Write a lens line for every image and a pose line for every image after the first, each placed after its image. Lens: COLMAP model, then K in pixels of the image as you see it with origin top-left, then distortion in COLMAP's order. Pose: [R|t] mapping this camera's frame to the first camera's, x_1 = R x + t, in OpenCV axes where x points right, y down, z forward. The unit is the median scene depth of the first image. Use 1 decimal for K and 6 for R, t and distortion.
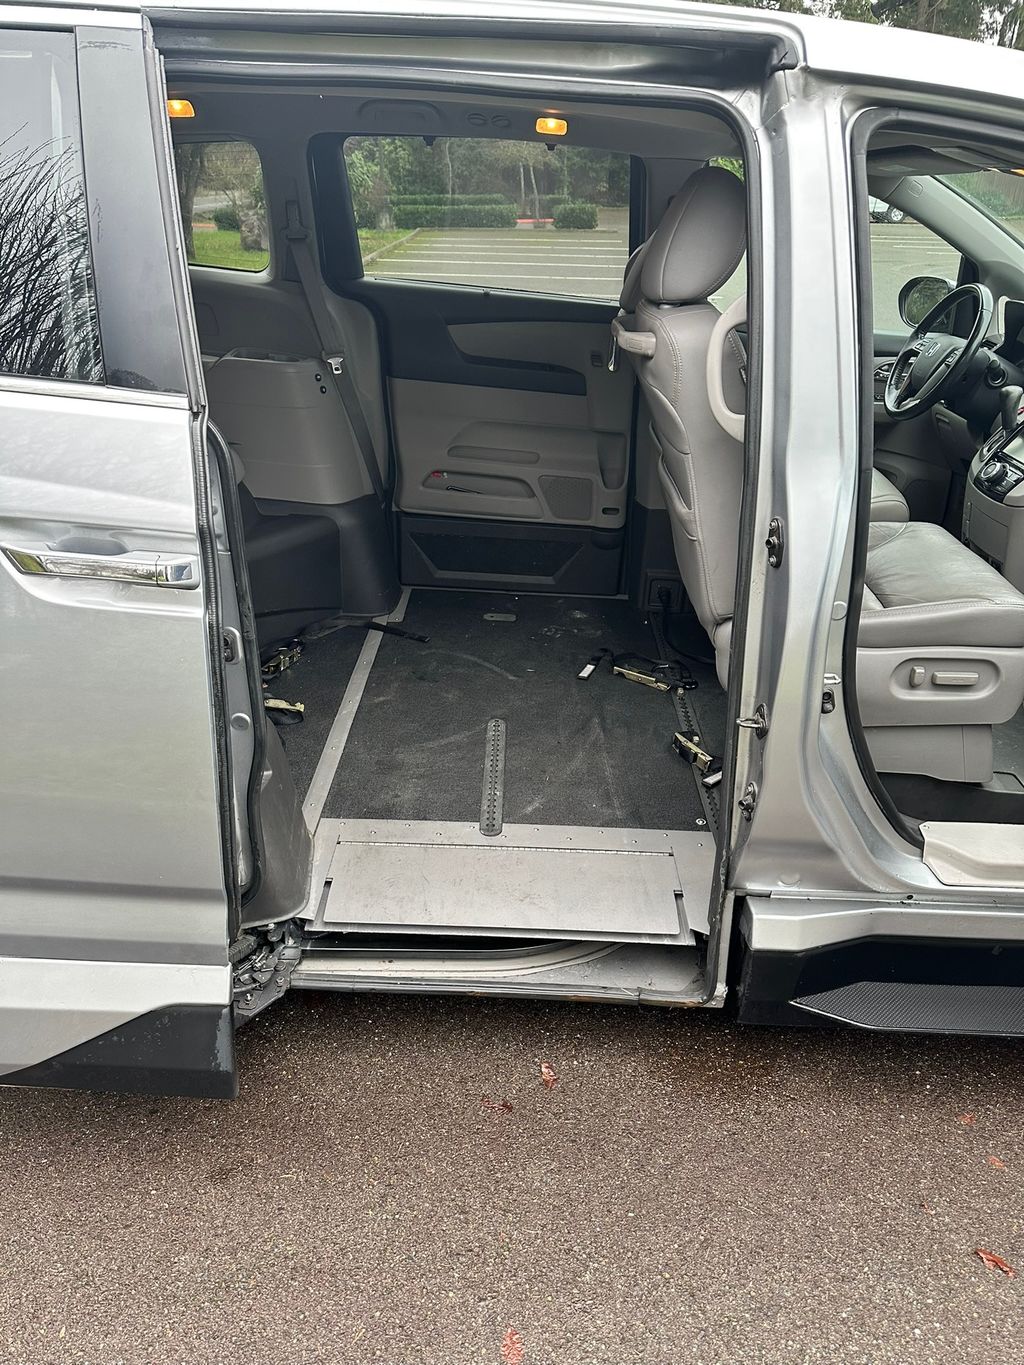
lens RADIAL K [[931.9, 0, 518.3], [0, 931.9, 689.8], [0, 0, 1]] dist [0.098868, -0.110363]
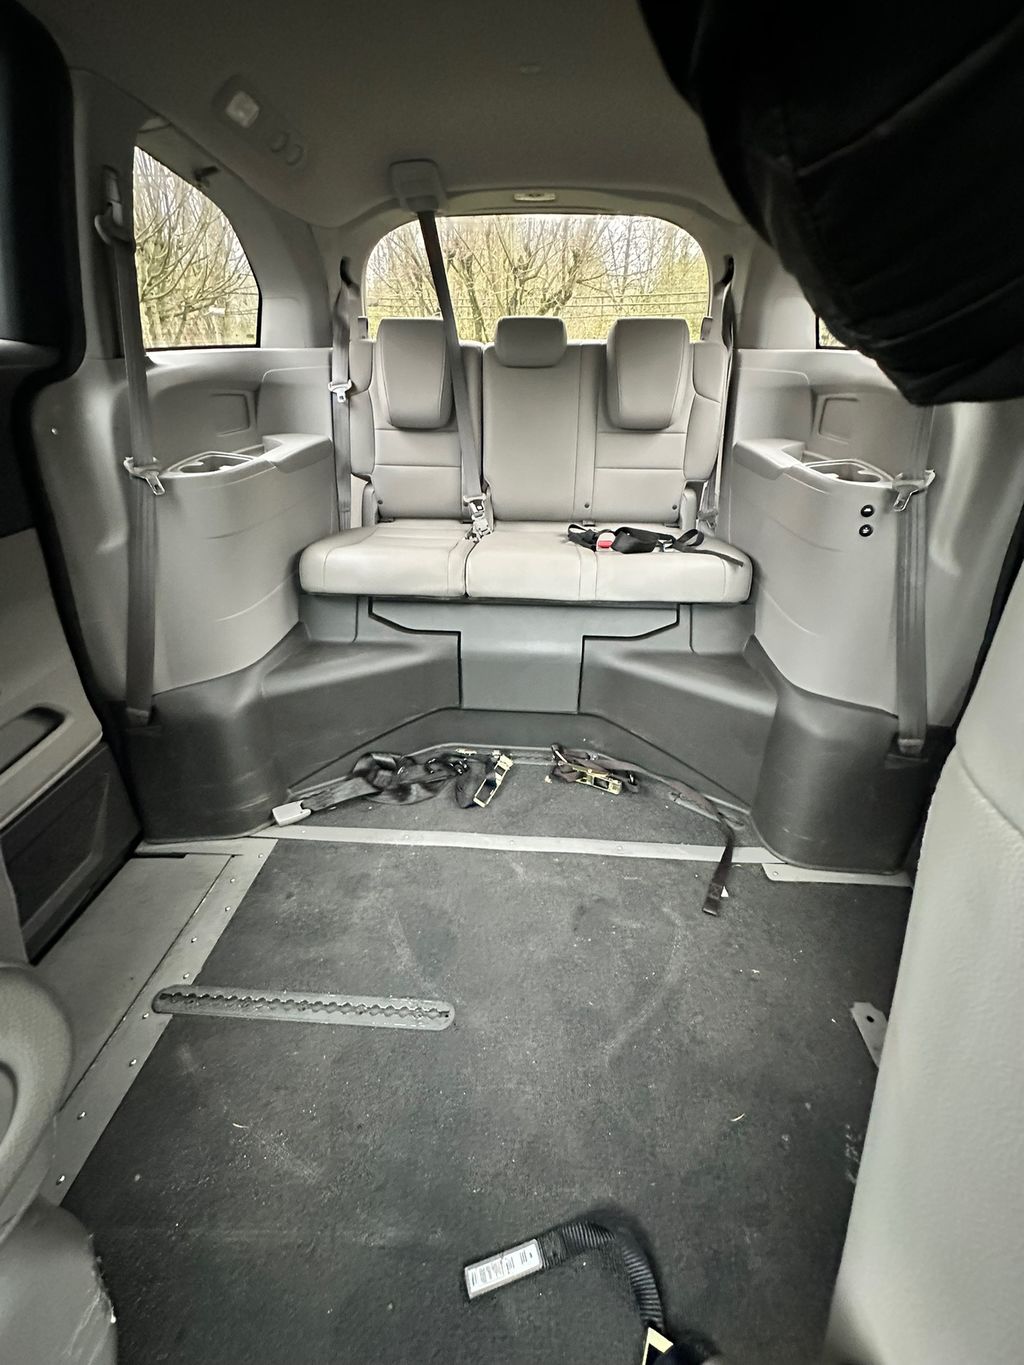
lens RADIAL K [[547.4, 0, 516.8], [0, 547.4, 680.6], [0, 0, 1]] dist [0.000554, 0.000032]
pose [[-0.047363, 0.441861, -0.895832, 0.185017], [-0.470941, 0.781028, 0.410133, -0.284158], [0.880892, 0.441310, 0.171098, 0.787016]]
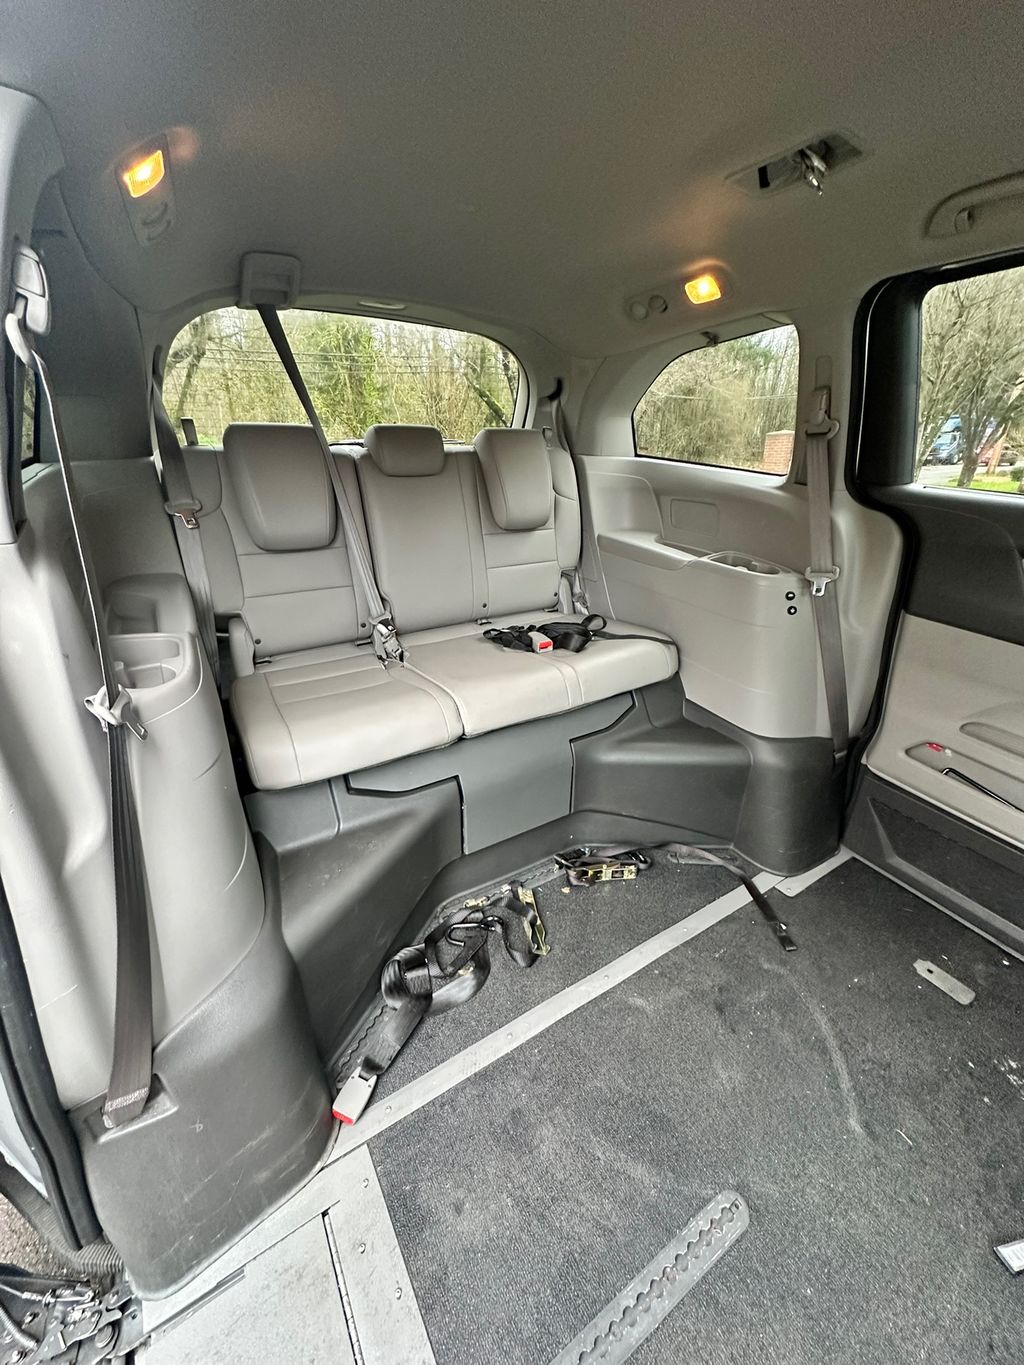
lens RADIAL K [[540.0, 0, 513.5], [0, 540.0, 683.5], [0, 0, 1]] dist [0.000581, 0.000042]
pose [[0.536469, 0.316400, -0.782363, 0.055824], [-0.384751, 0.916804, 0.106945, -0.218881], [0.751111, 0.243642, 0.613572, 0.549025]]
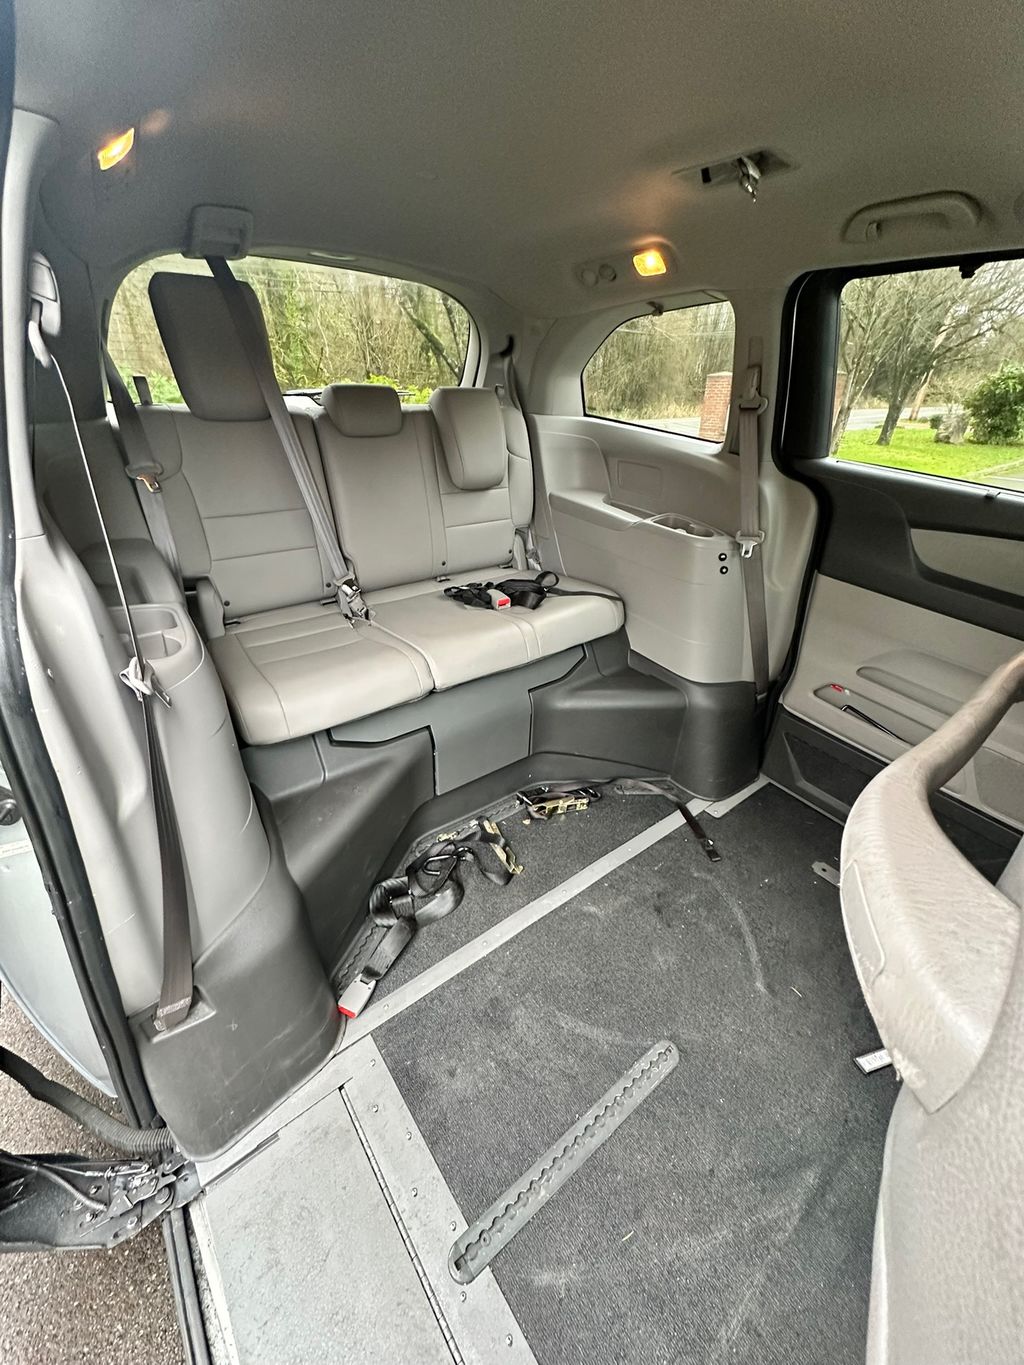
lens RADIAL K [[540.0, 0, 513.5], [0, 540.0, 683.5], [0, 0, 1]] dist [0.000581, 0.000042]
pose [[0.618872, 0.378059, -0.688527, 0.076546], [-0.378598, 0.911585, 0.160239, -0.226112], [0.688230, 0.161507, 0.707287, 0.506090]]
